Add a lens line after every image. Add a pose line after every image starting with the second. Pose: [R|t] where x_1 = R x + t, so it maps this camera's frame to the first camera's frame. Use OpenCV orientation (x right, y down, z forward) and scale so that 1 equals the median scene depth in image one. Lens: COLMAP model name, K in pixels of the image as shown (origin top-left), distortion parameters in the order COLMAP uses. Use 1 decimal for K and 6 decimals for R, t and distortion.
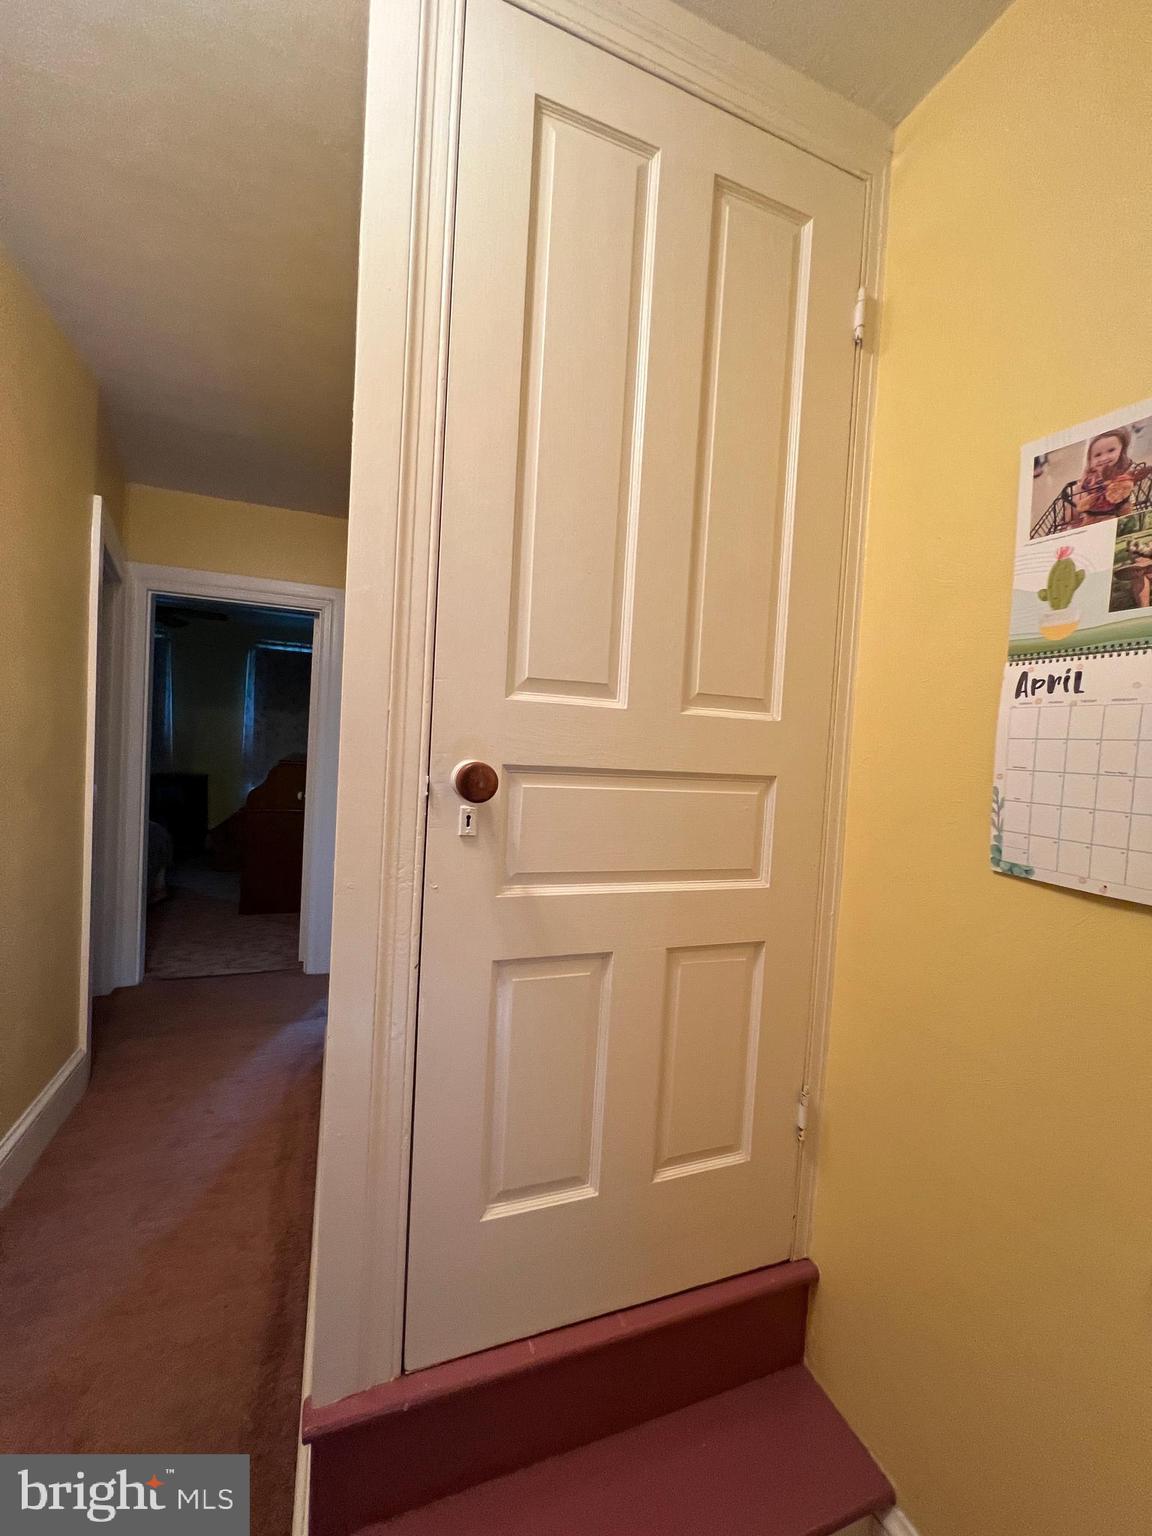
lens RADIAL K [[614.9, 0, 576.8], [0, 614.9, 767.4], [0, 0, 1]] dist [-0.008177, 0.000084]
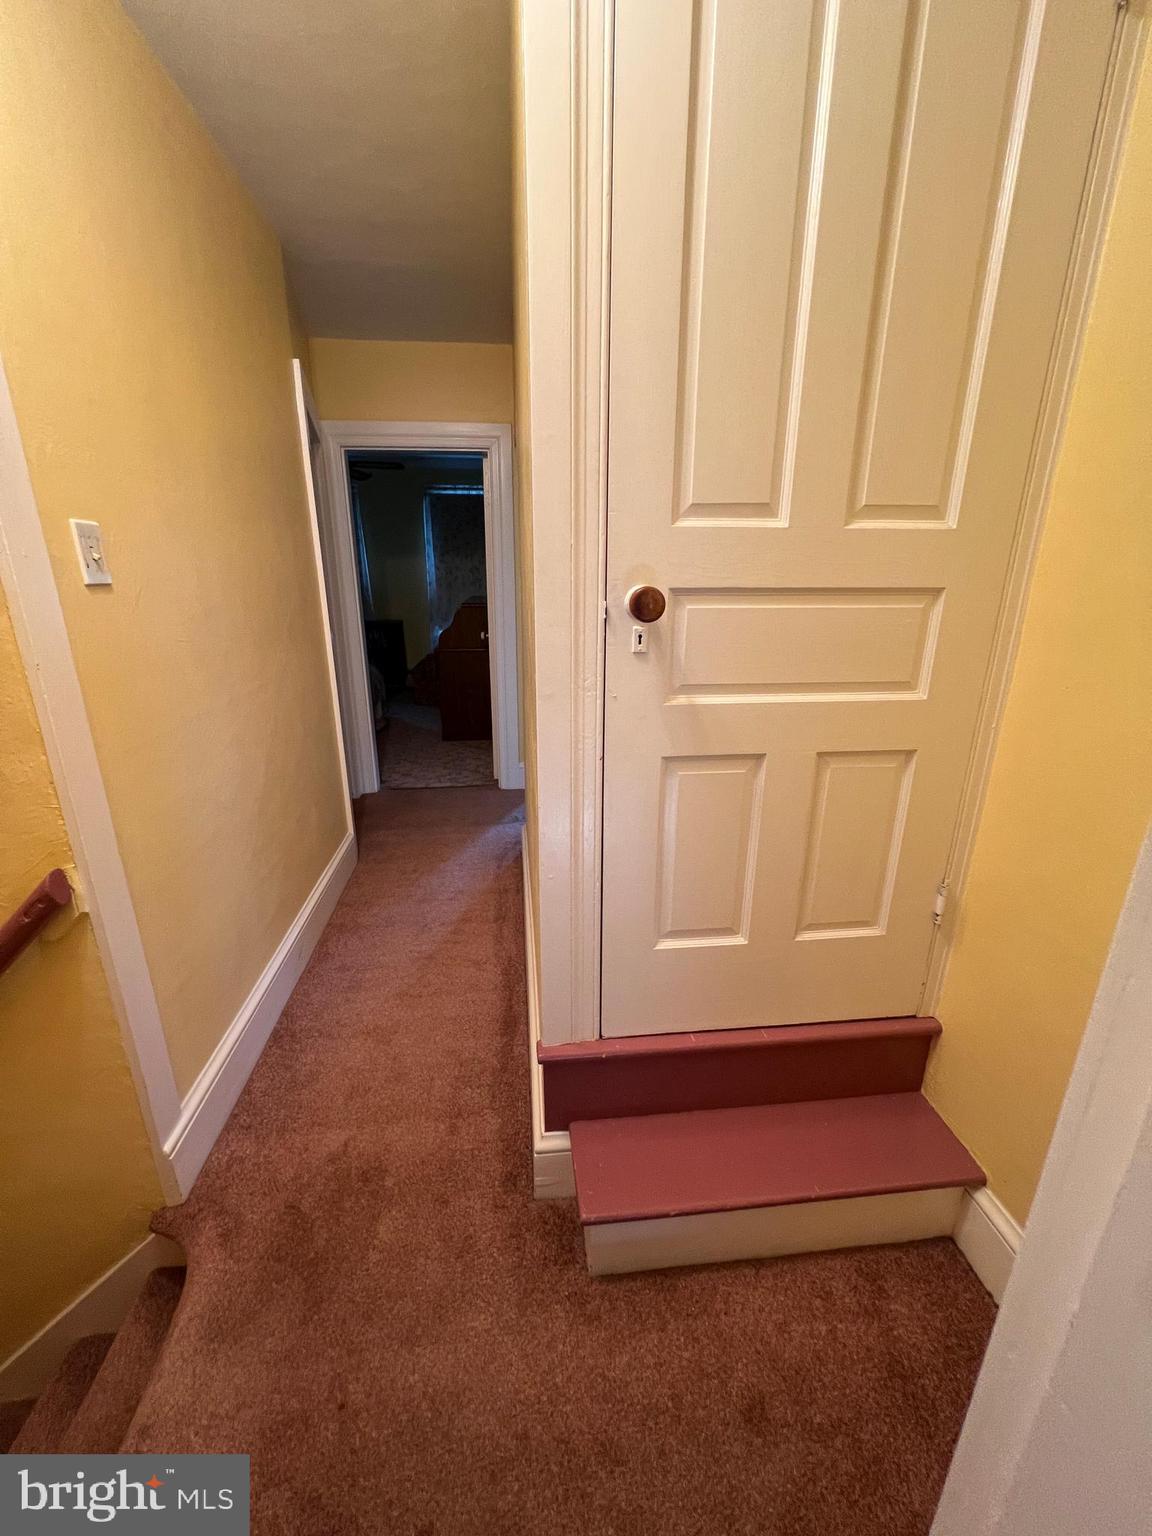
lens RADIAL K [[619.4, 0, 573.6], [0, 619.4, 771.2], [0, 0, 1]] dist [-0.002524, -0.000306]
pose [[0.964354, 0.024832, -0.263449, 0.015247], [0.044369, 0.966318, 0.253497, 0.020620], [0.260870, -0.256150, 0.930771, -0.162662]]
